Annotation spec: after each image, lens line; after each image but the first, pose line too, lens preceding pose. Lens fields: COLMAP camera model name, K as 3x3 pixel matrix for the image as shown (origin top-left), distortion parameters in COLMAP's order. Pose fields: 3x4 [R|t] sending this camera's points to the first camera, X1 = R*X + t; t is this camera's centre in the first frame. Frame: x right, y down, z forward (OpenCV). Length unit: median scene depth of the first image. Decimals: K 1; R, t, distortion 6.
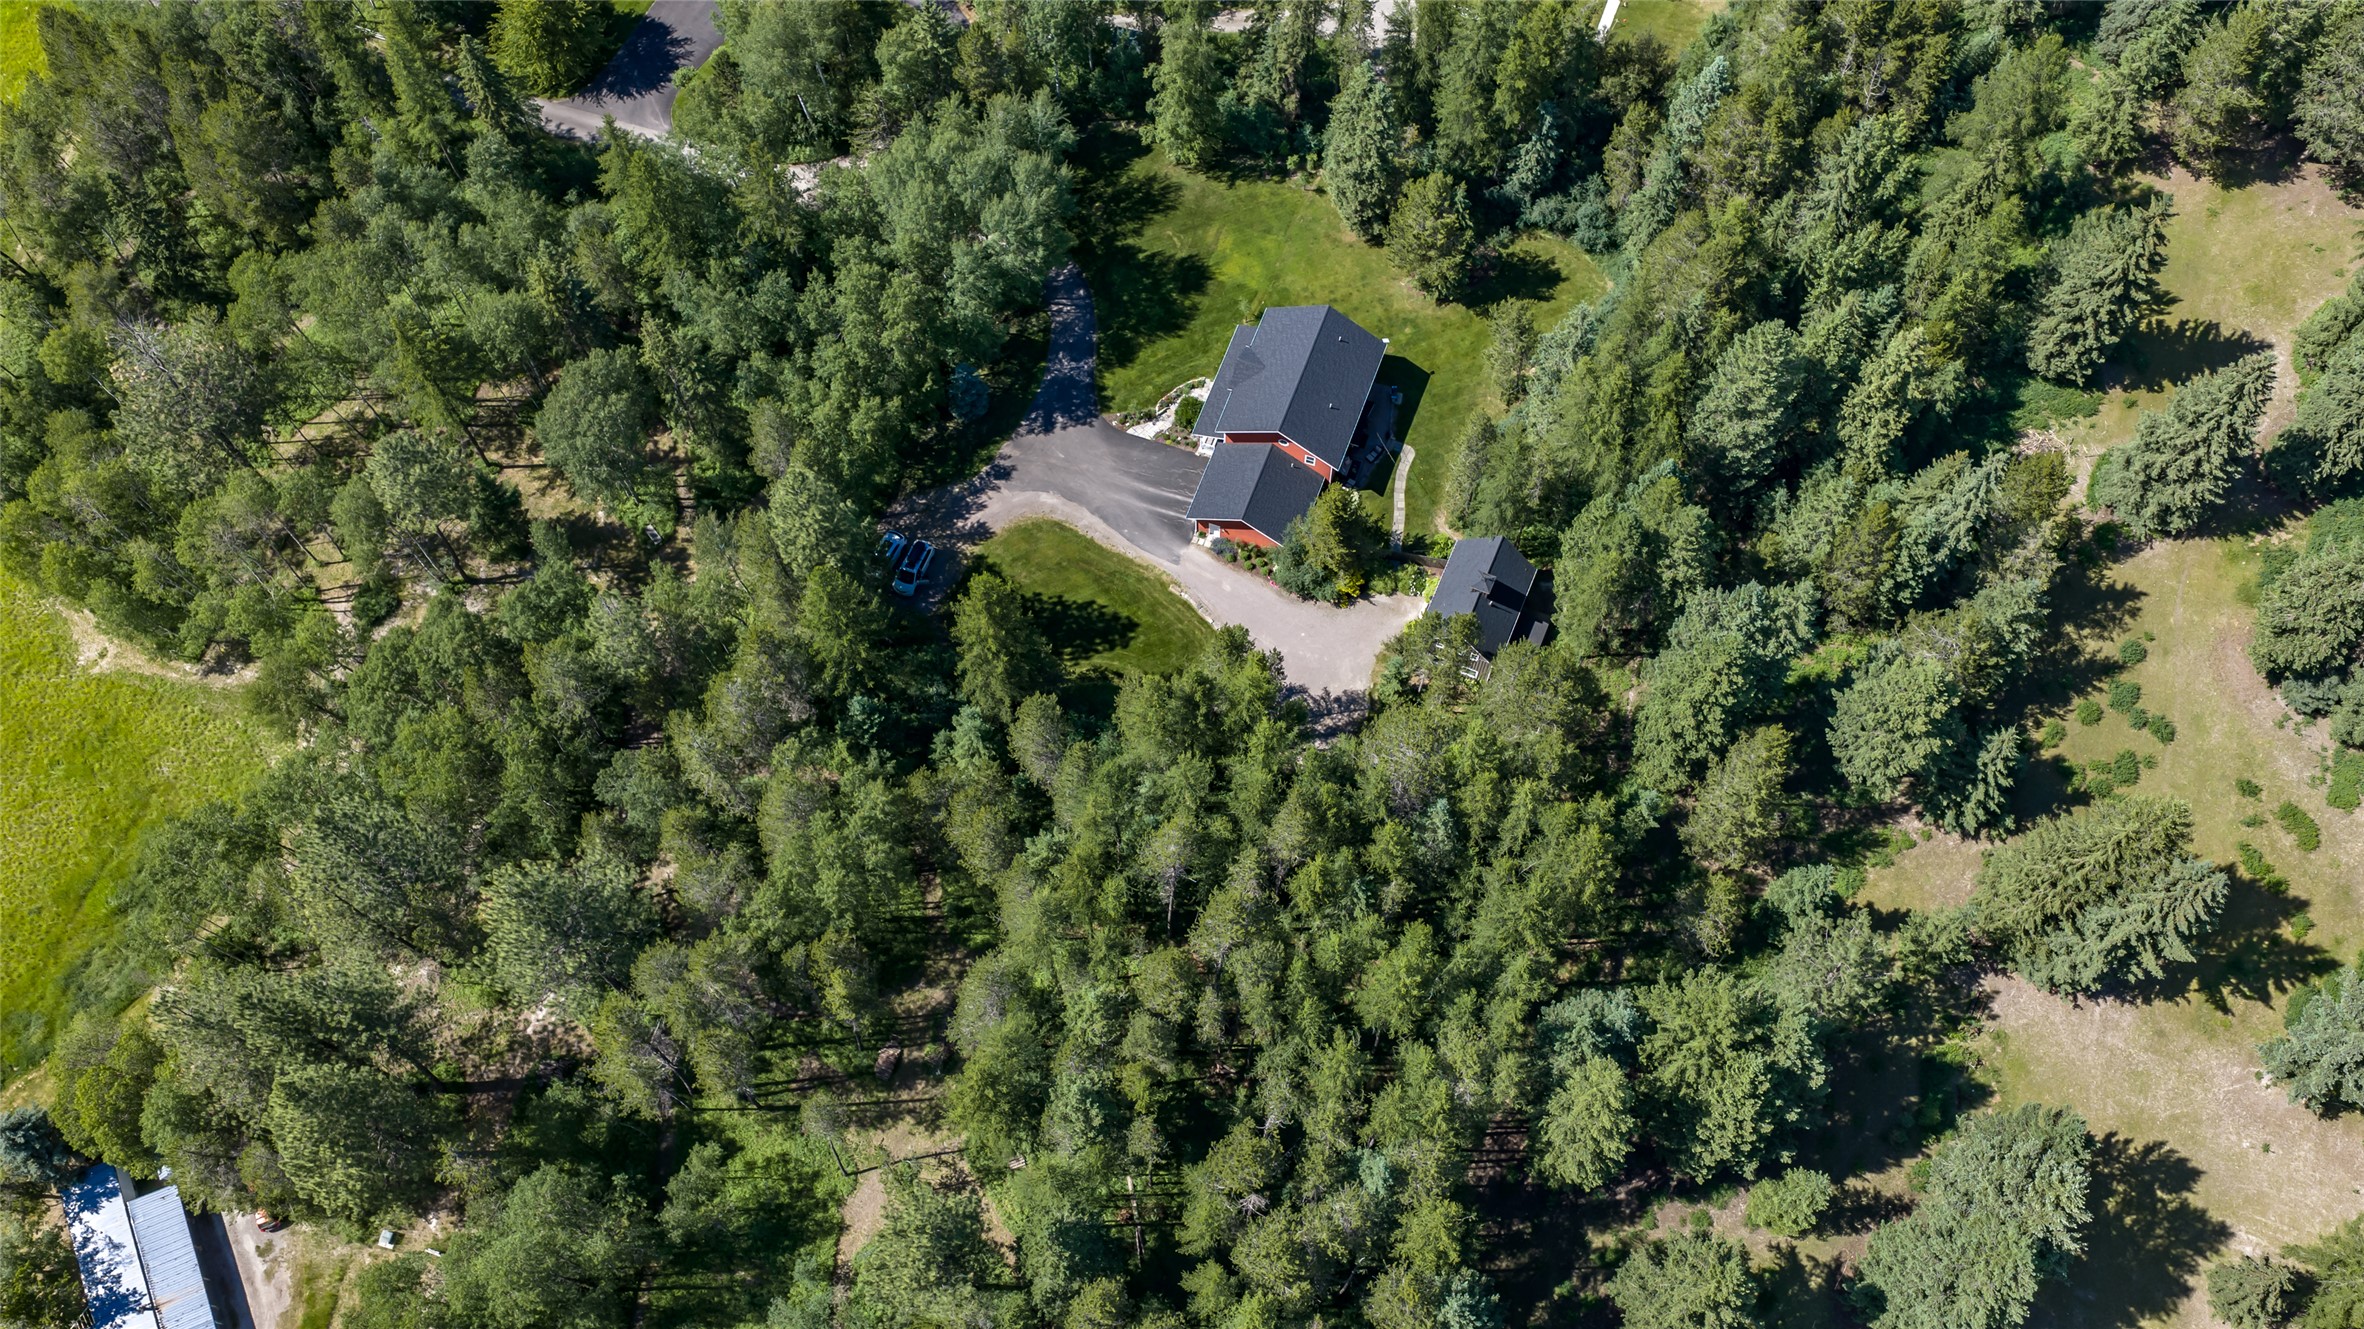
lens RADIAL K [[1960.7, 0, 1181.2], [0, 1960.7, 664.6], [0, 0, 1]] dist [0.005264, -0.010182]
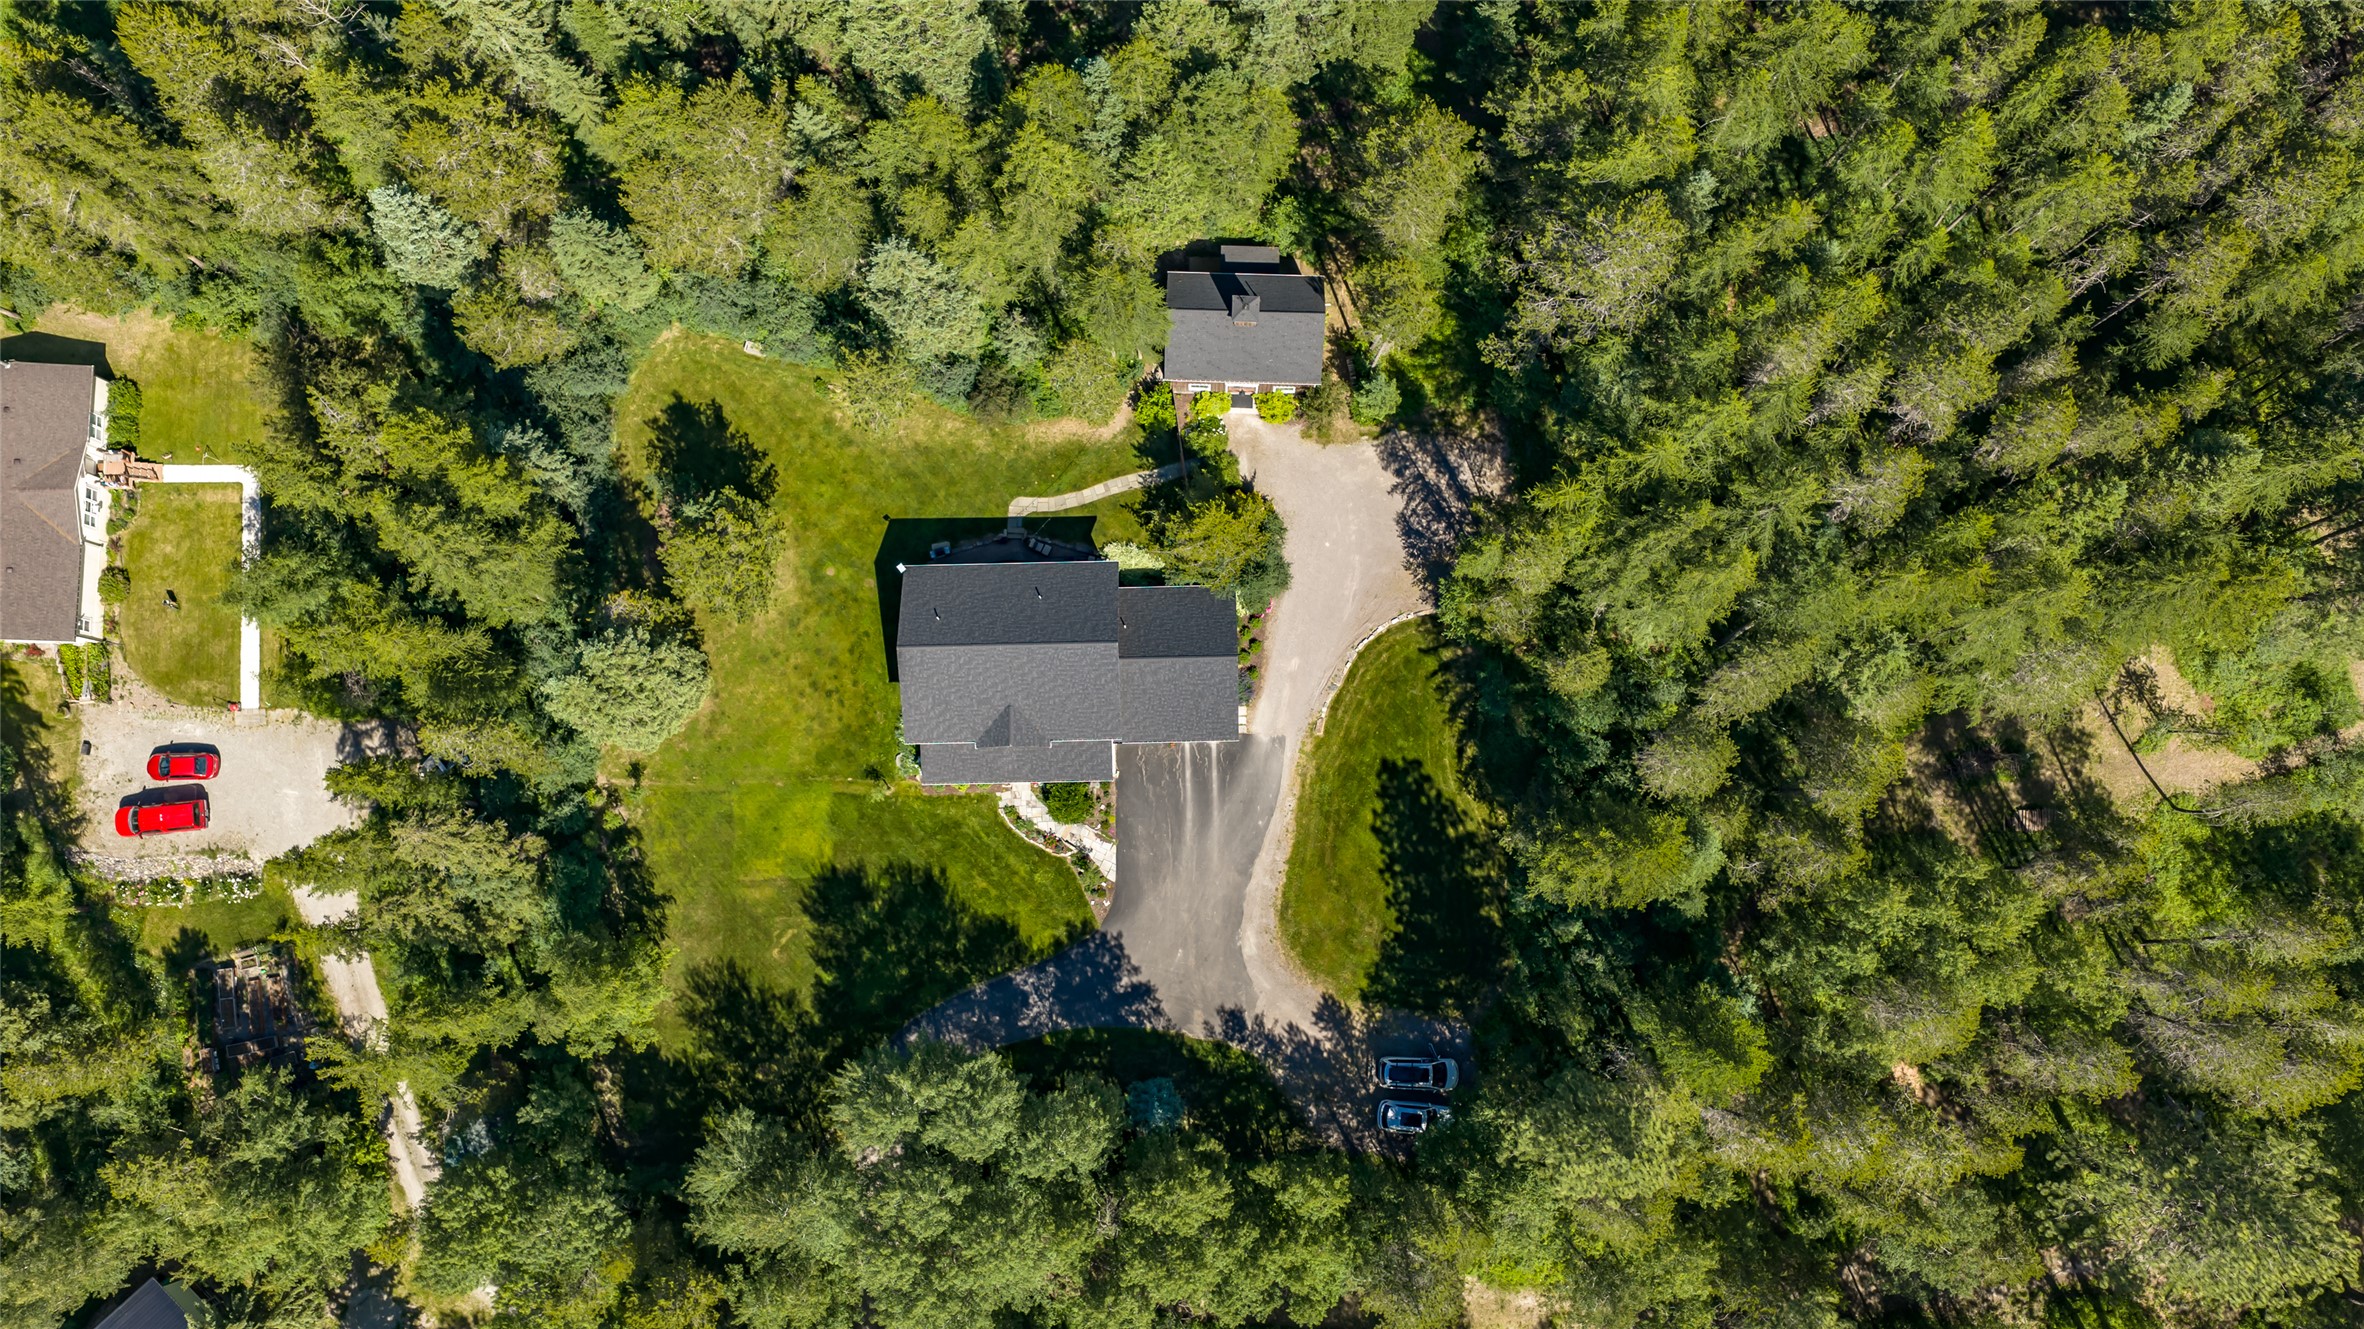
lens RADIAL K [[1960.7, 0, 1180.9], [0, 1960.7, 662.8], [0, 0, 1]] dist [0.005264, -0.010182]
pose [[-0.351159, -0.935349, 0.042533, 0.007657], [0.923594, -0.353493, -0.148379, 0.035330], [0.153821, -0.012822, 0.988015, 0.271914]]
